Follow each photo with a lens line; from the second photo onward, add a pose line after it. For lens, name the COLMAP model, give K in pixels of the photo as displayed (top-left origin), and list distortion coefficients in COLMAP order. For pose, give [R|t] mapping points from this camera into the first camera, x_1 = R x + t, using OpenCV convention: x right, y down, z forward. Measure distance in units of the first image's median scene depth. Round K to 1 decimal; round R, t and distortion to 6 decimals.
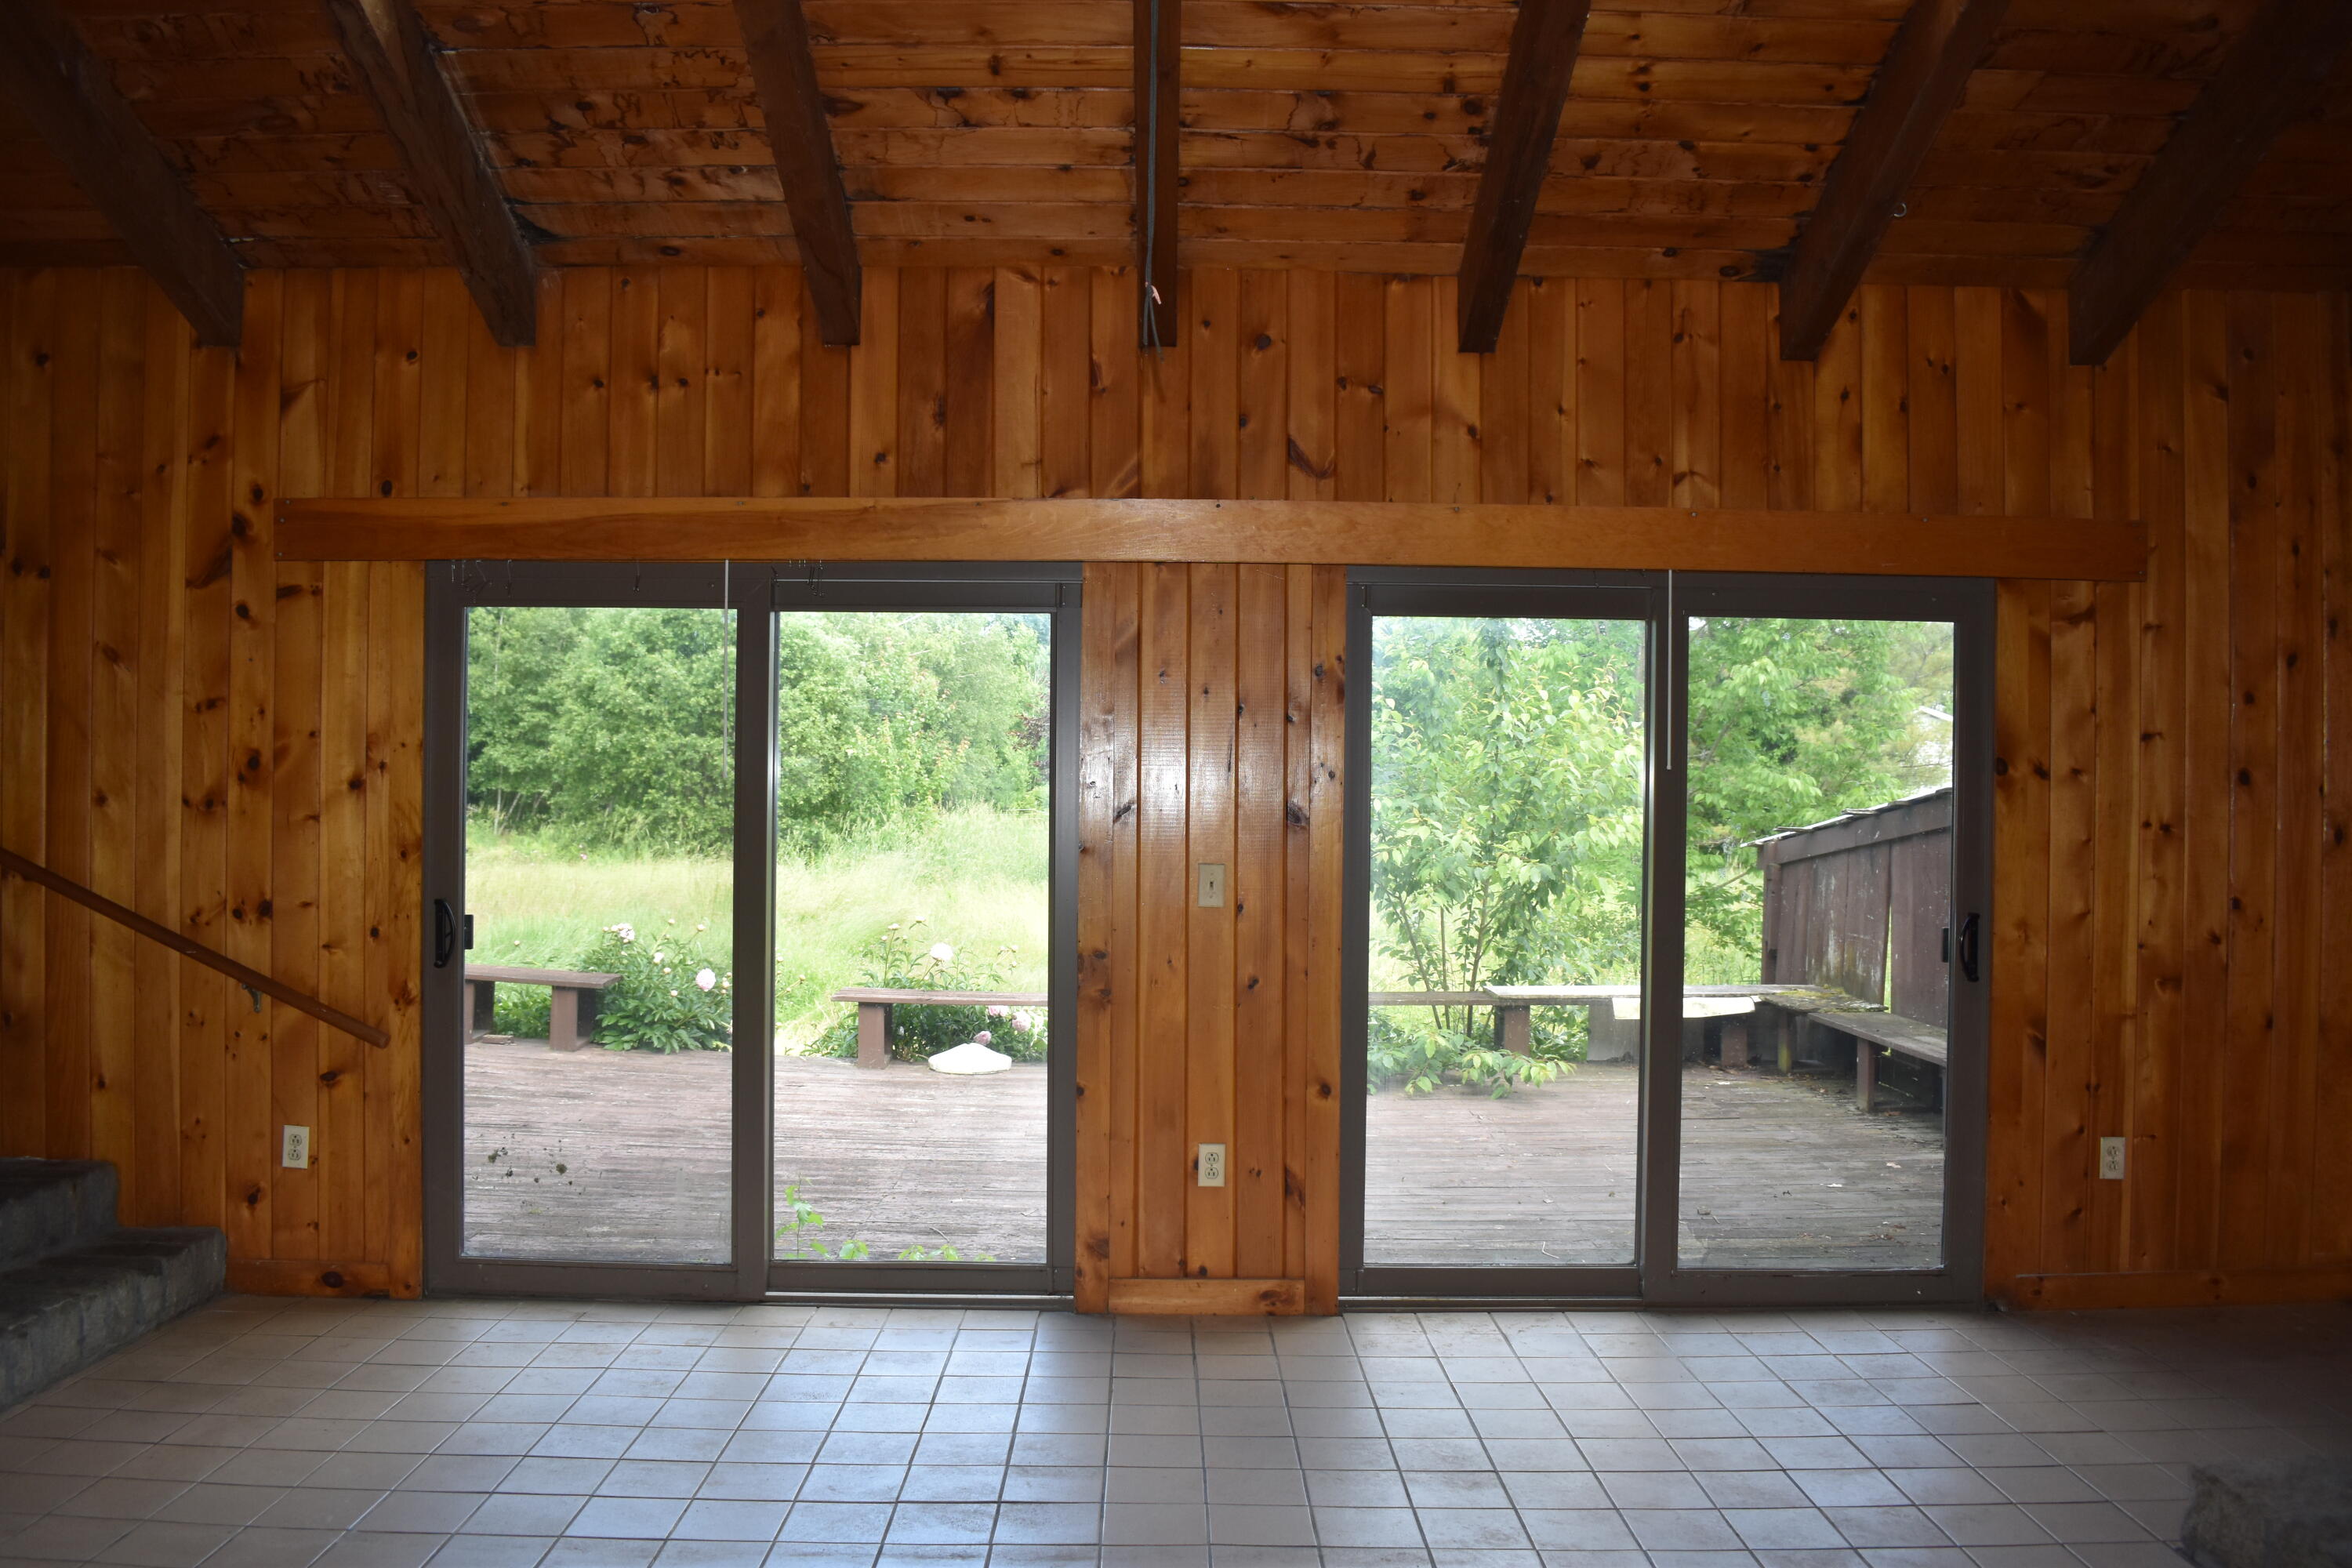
lens RADIAL K [[1825.8, 0, 1176.0], [0, 1825.8, 784.0], [0, 0, 1]] dist [-0.094384, 0.018898]
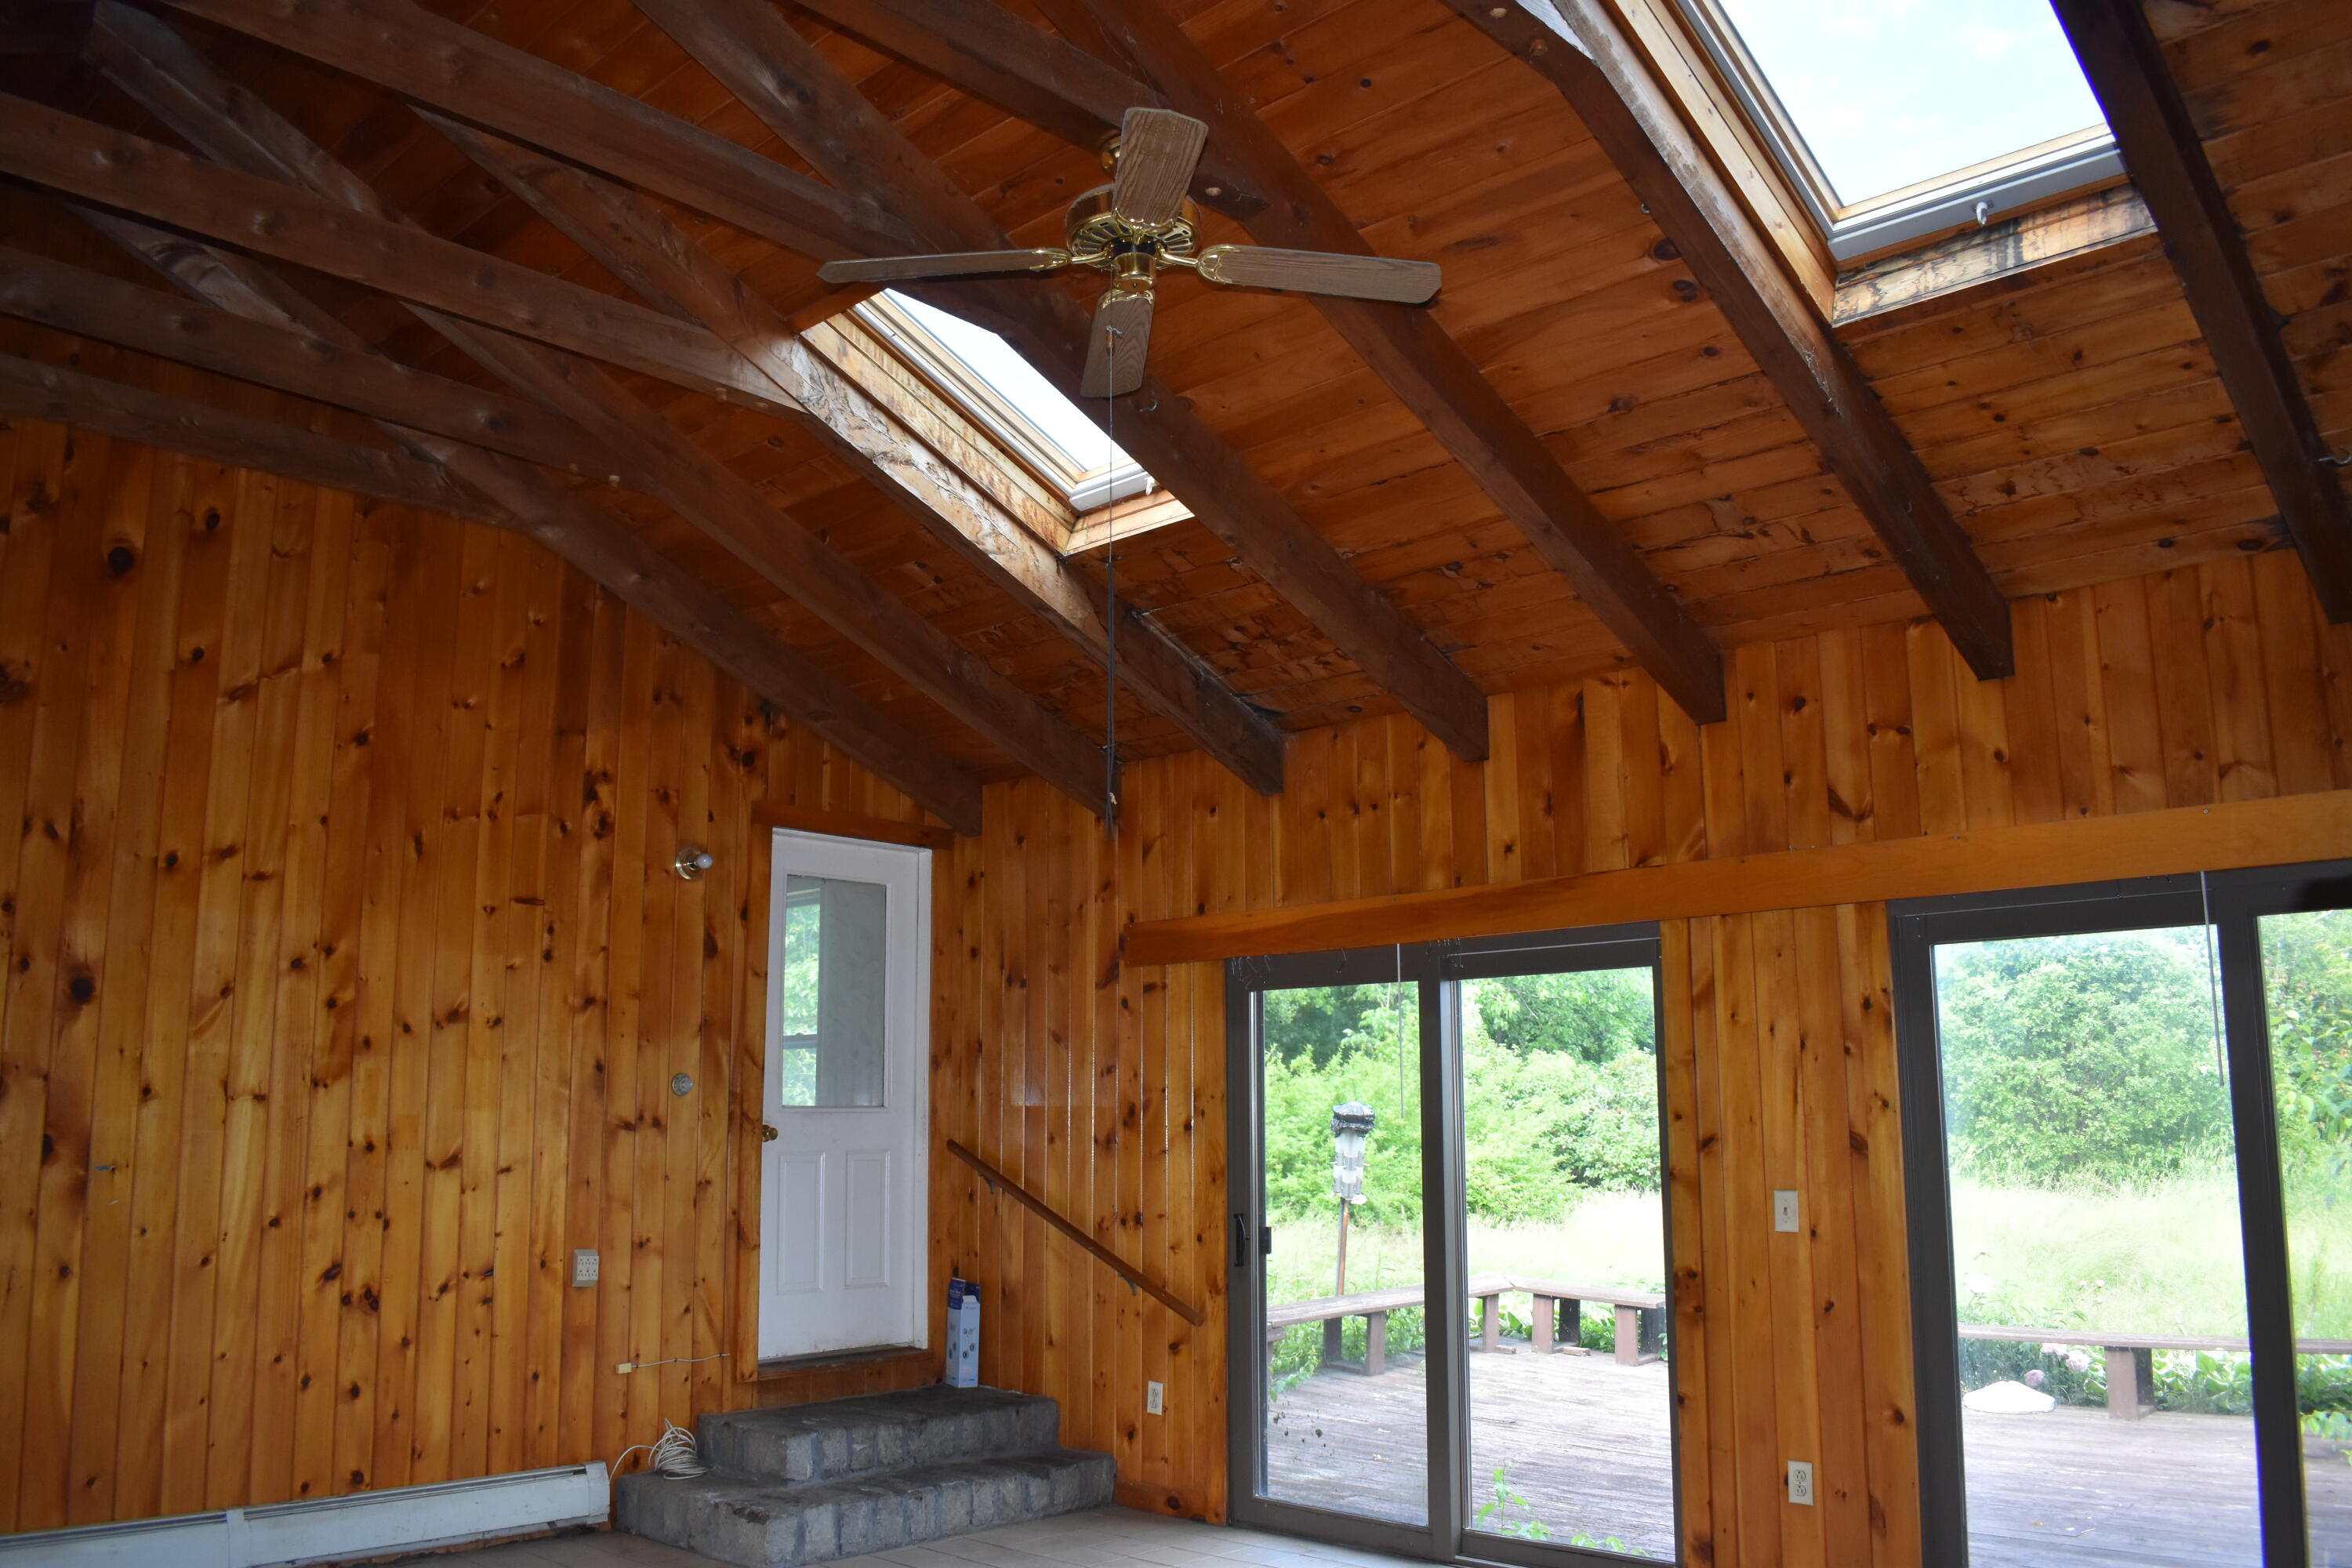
lens RADIAL K [[1825.8, 0, 1176.0], [0, 1825.8, 784.0], [0, 0, 1]] dist [-0.094384, 0.018898]
pose [[0.726316, -0.136927, -0.673584, 0.501386], [0.012968, 0.982513, -0.185744, 0.000891], [0.687239, 0.126174, 0.715390, -0.028070]]
